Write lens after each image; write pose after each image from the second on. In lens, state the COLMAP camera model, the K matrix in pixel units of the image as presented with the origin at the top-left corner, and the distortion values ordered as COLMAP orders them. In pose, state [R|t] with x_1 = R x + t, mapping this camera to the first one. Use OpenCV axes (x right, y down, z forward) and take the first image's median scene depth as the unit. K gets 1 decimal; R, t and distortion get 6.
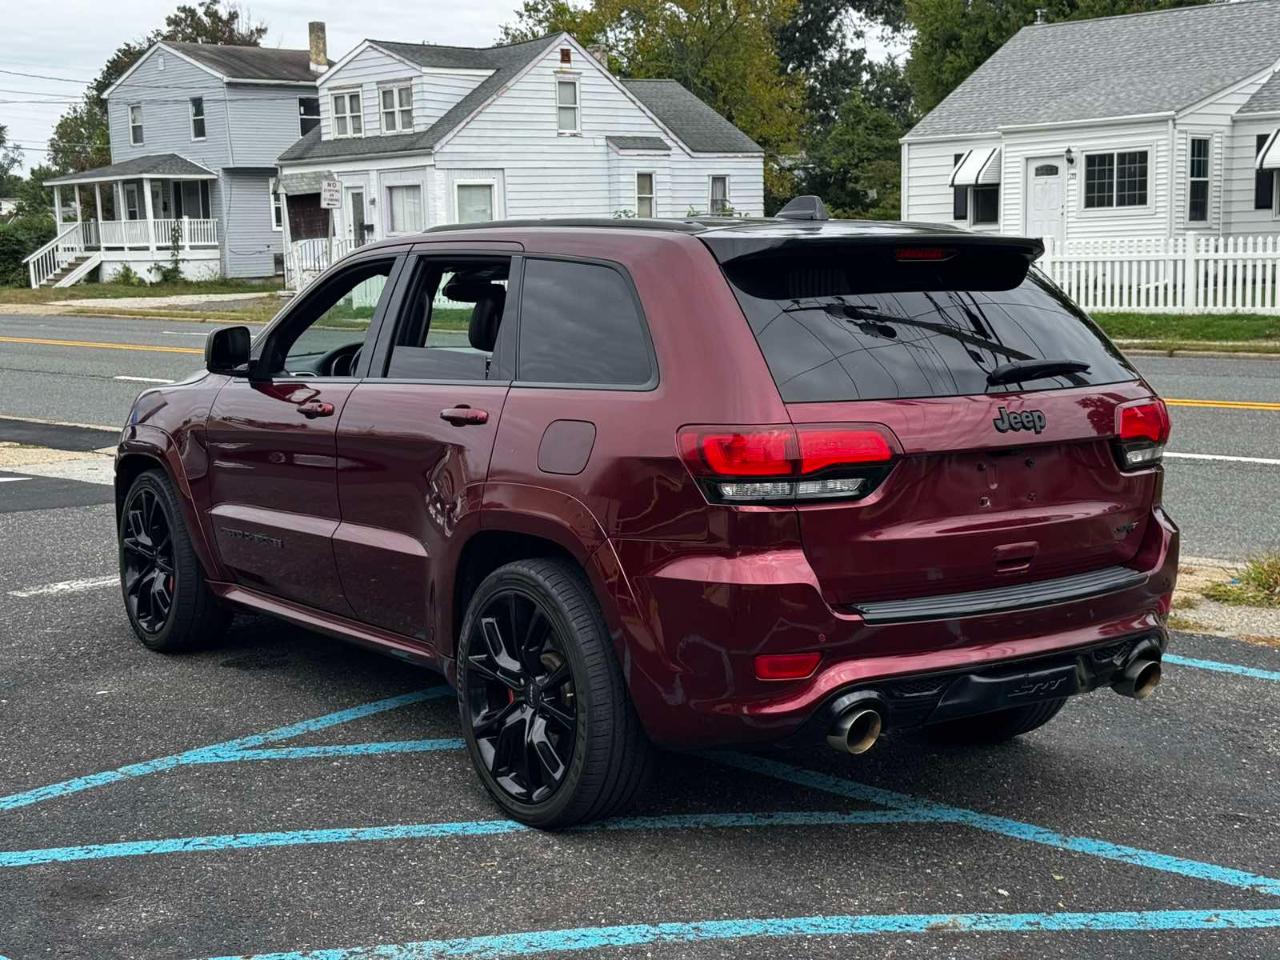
lens RADIAL K [[1784.6, 0, 628.1], [0, 1784.6, 482.9], [0, 0, 1]] dist [0.194330, -0.404270]
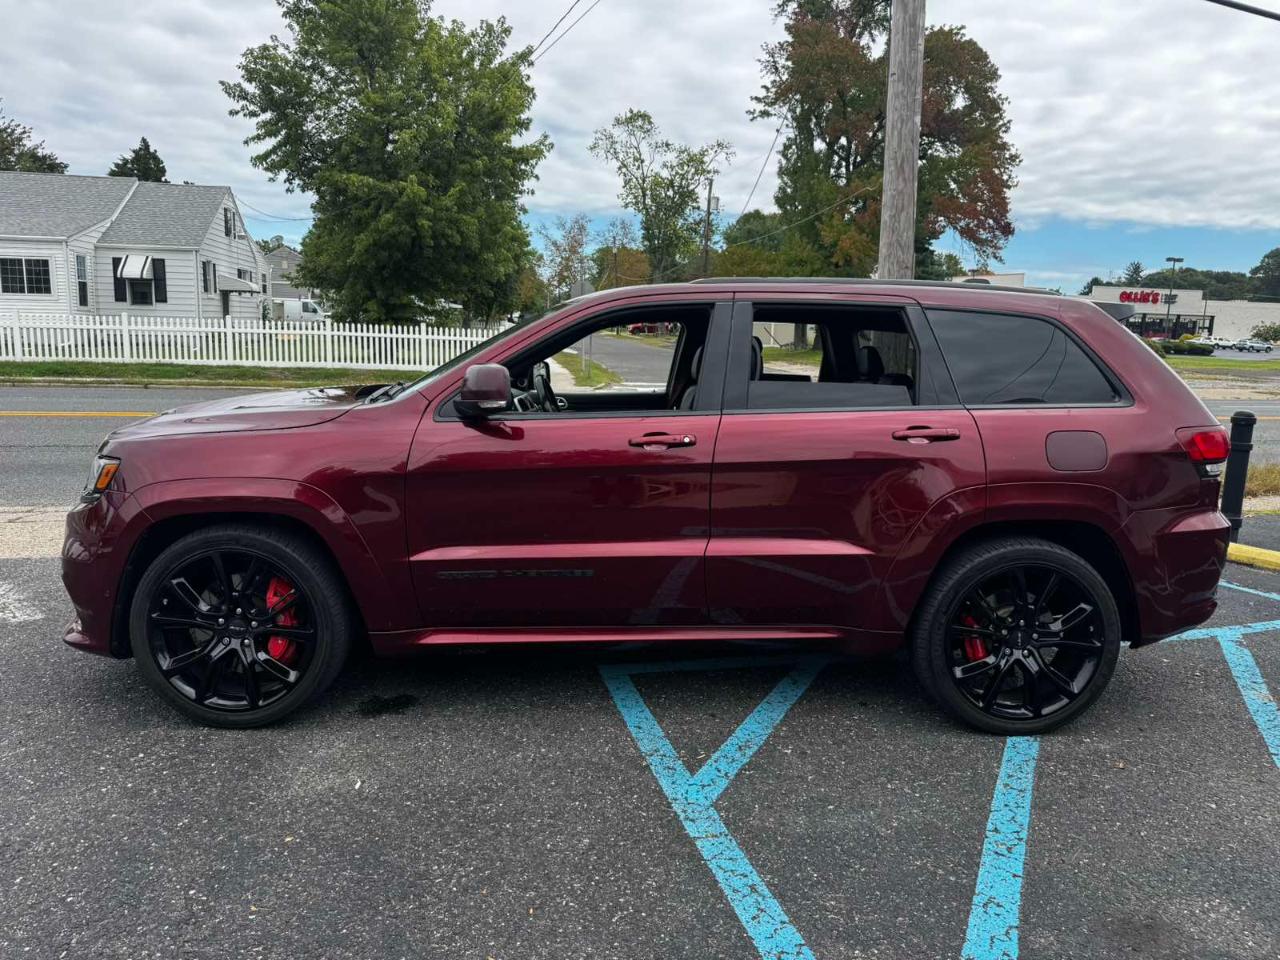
lens RADIAL K [[903.6, 0, 641.4], [0, 903.6, 475.1], [0, 0, 1]] dist [0.042765, -0.048420]
pose [[0.540603, -0.095623, 0.835825, -0.143485], [0.072811, 0.995109, 0.066753, -0.013024], [-0.838121, 0.024770, 0.544922, 0.162760]]
